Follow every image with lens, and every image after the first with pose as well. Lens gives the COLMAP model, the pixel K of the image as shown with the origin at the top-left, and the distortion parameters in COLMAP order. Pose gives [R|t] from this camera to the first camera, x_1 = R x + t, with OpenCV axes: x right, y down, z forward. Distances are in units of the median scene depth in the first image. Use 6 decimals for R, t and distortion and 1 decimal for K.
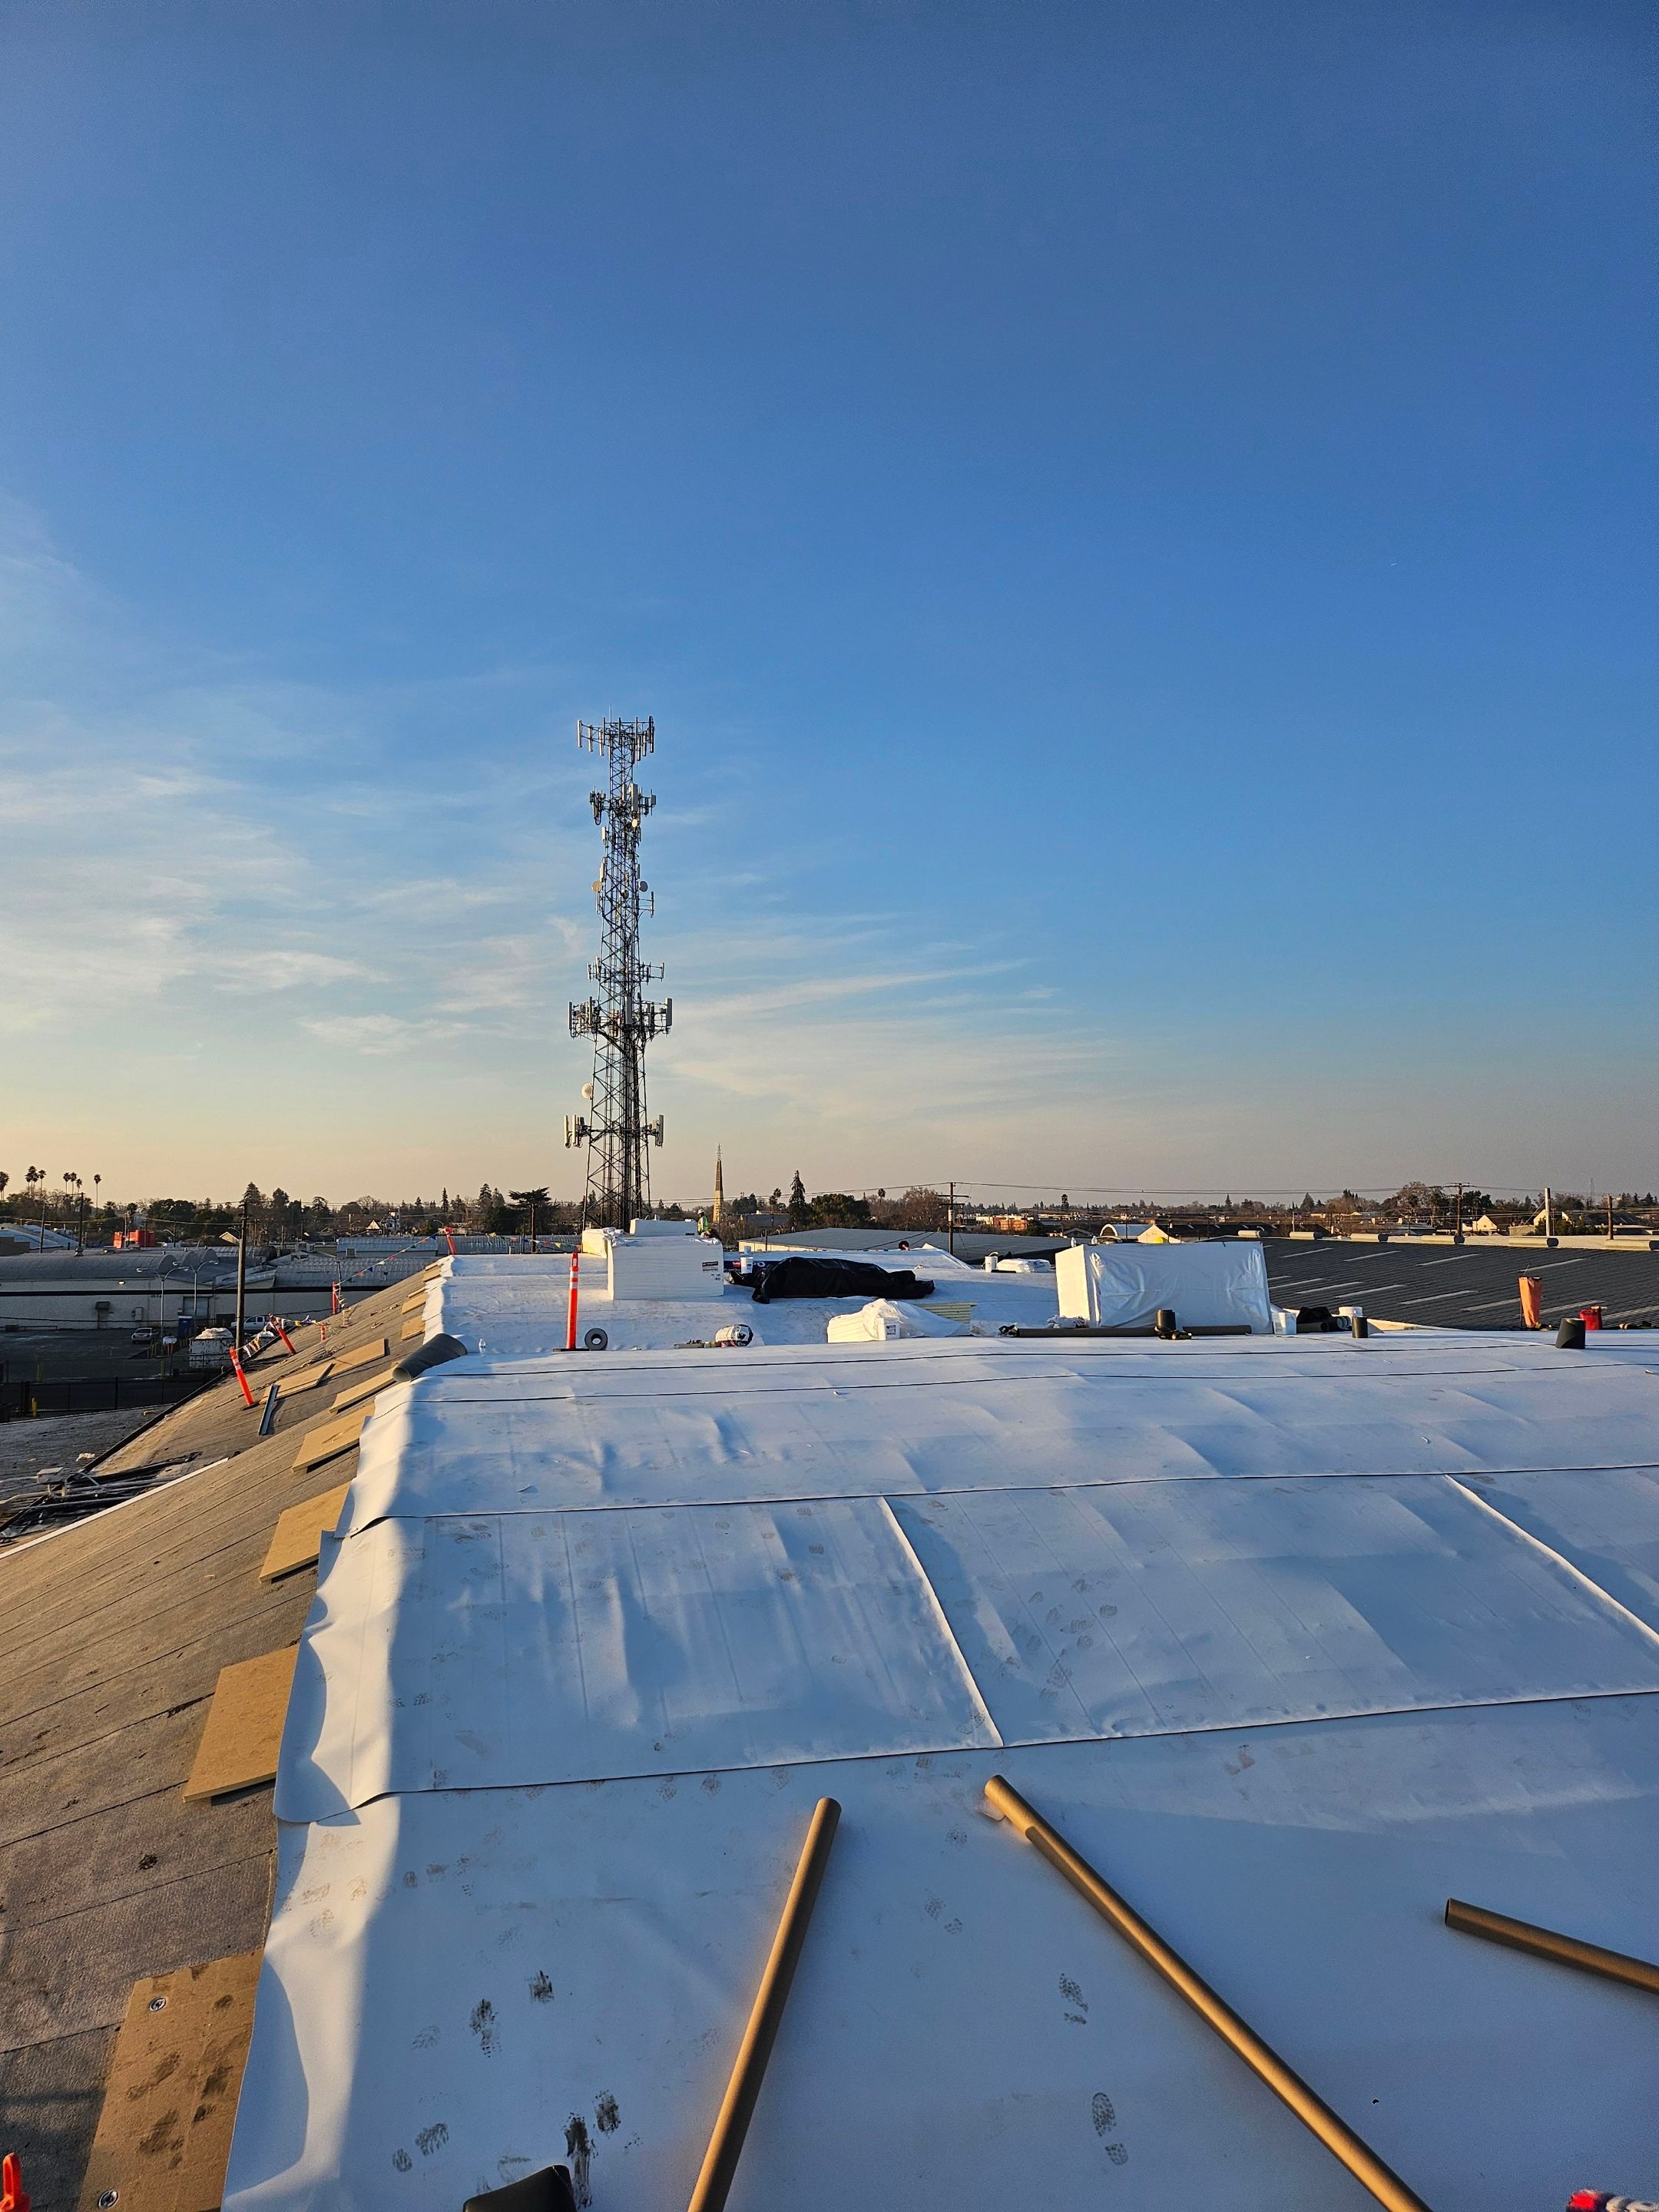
lens RADIAL K [[1546.0, 0, 829.5], [0, 1546.0, 1106.0], [0, 0, 1]] dist [0.104566, -0.105004]
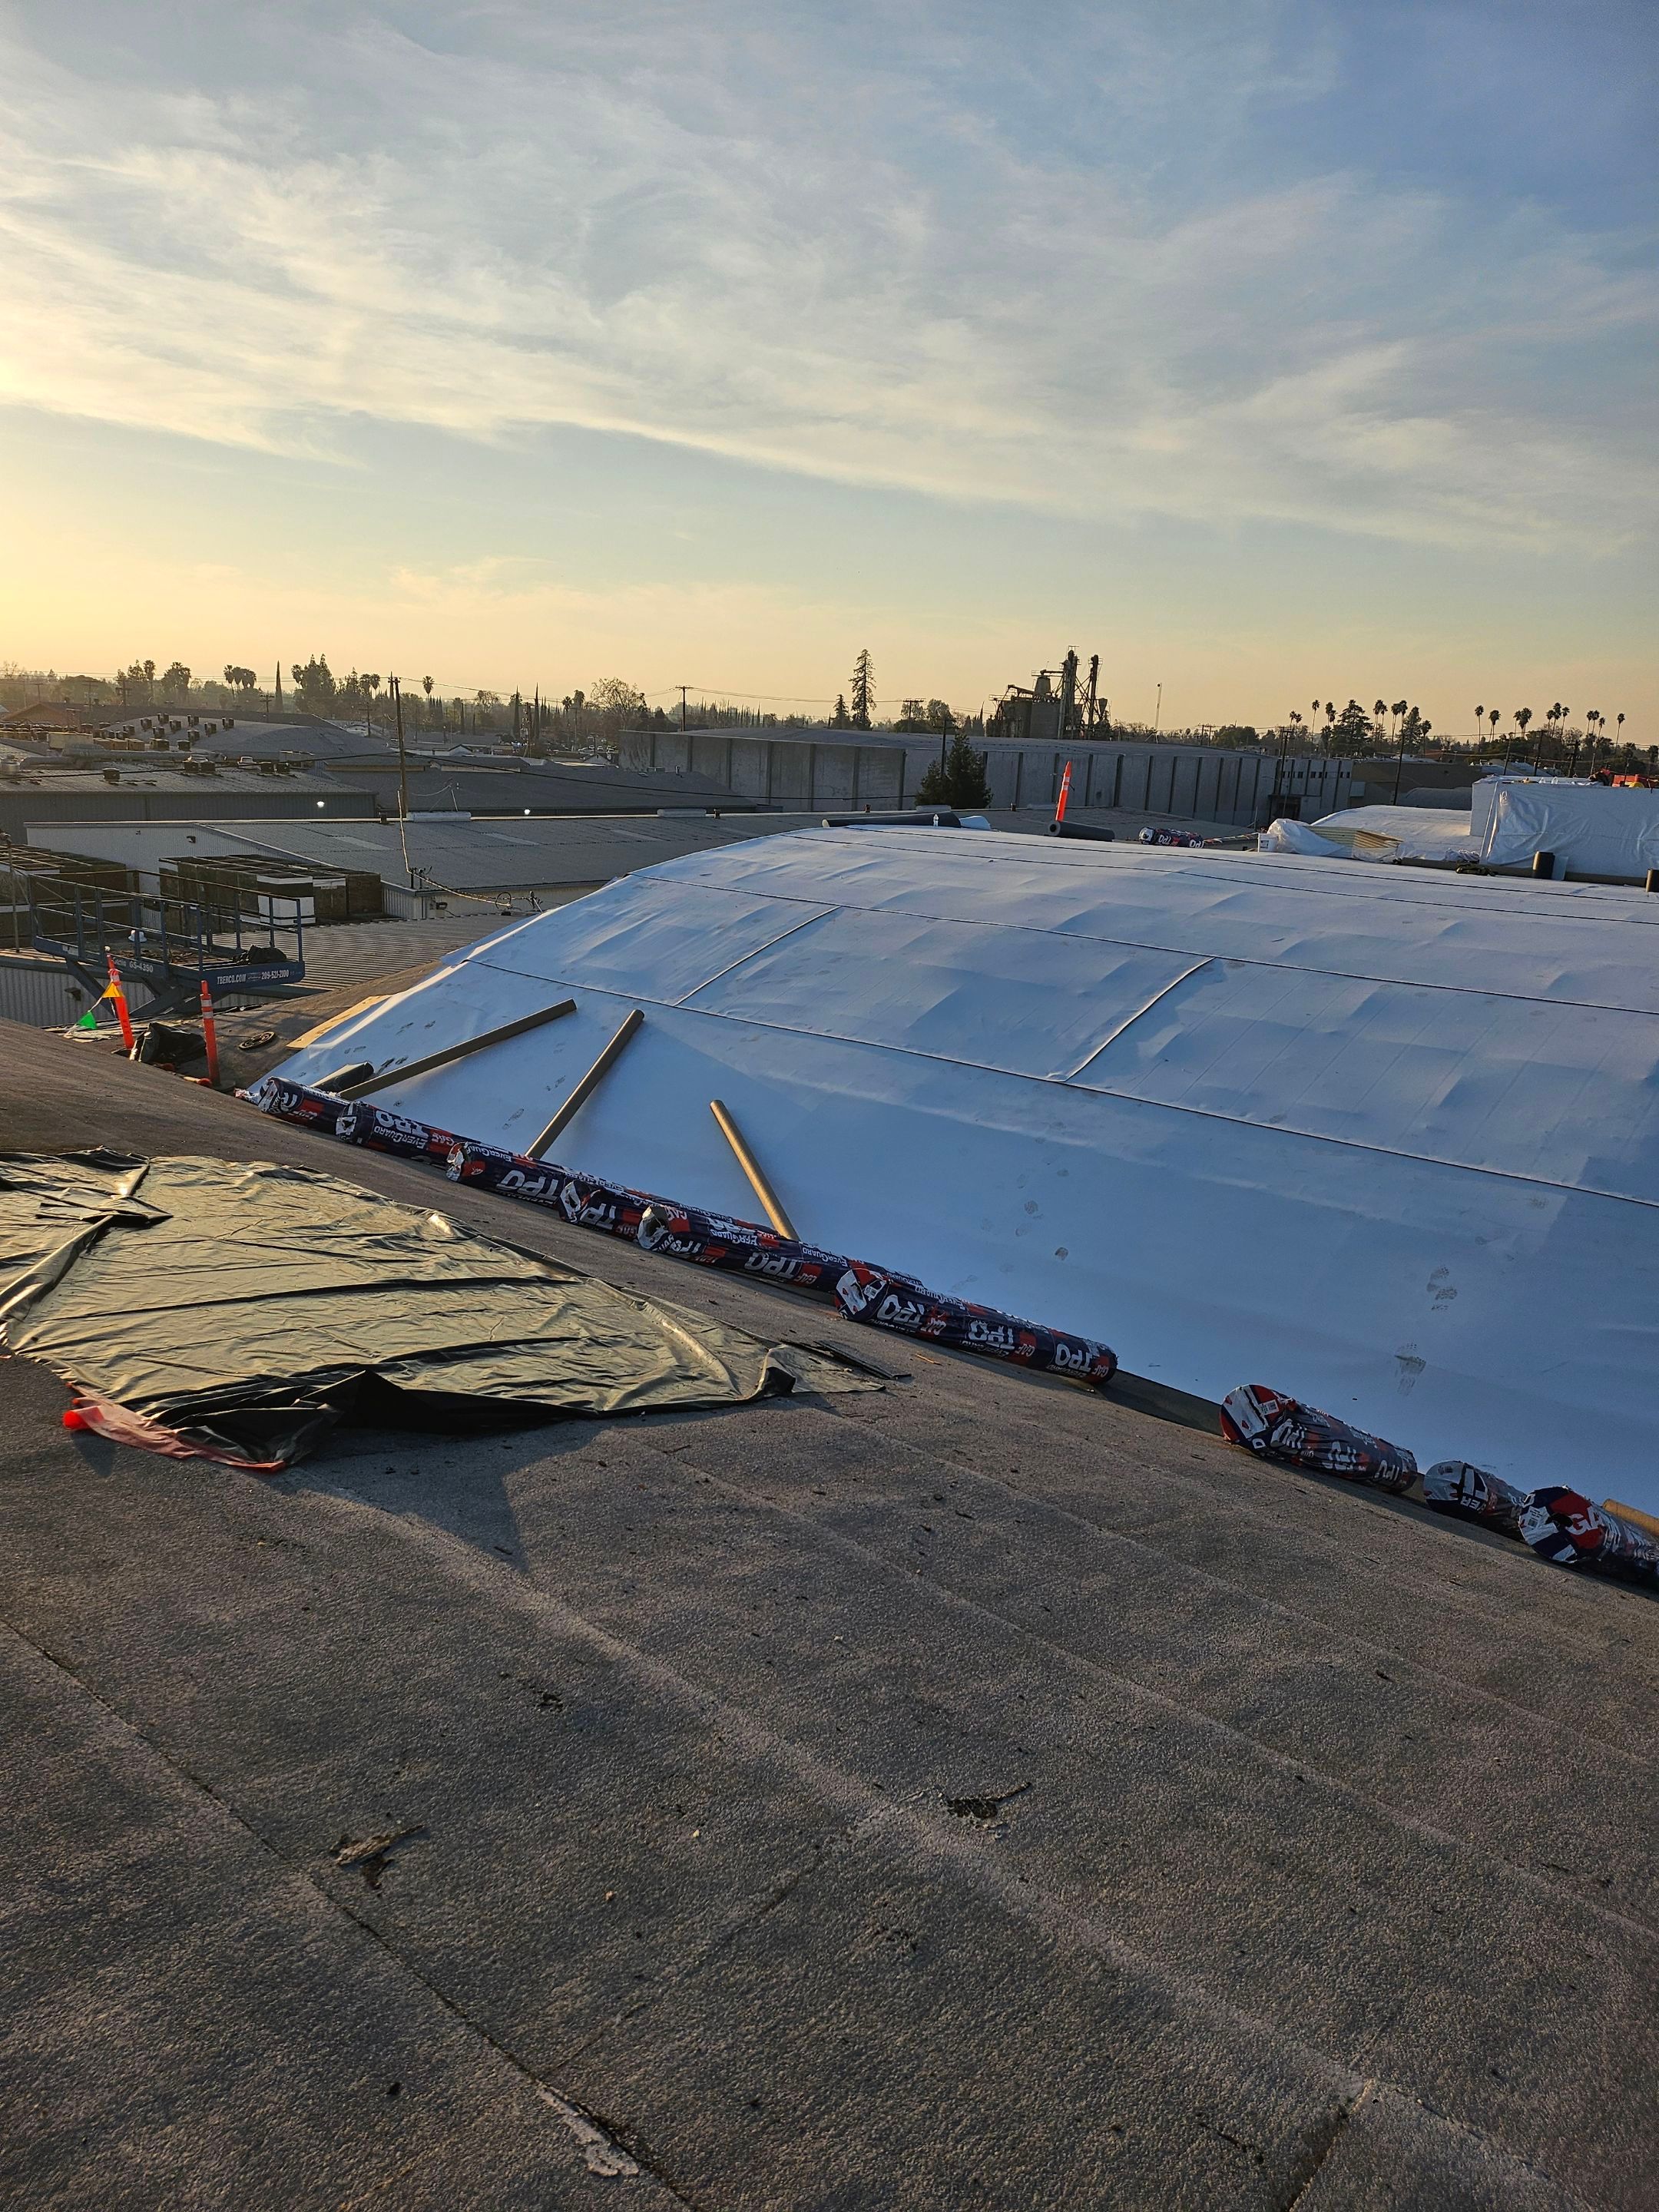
lens RADIAL K [[1539.6, 0, 829.5], [0, 1539.6, 1106.0], [0, 0, 1]] dist [0.093847, -0.106097]
pose [[0.607196, 0.222254, -0.762834, 0.103920], [0.003920, 0.959231, 0.282594, 0.001294], [0.794542, -0.174580, 0.581571, 0.010871]]
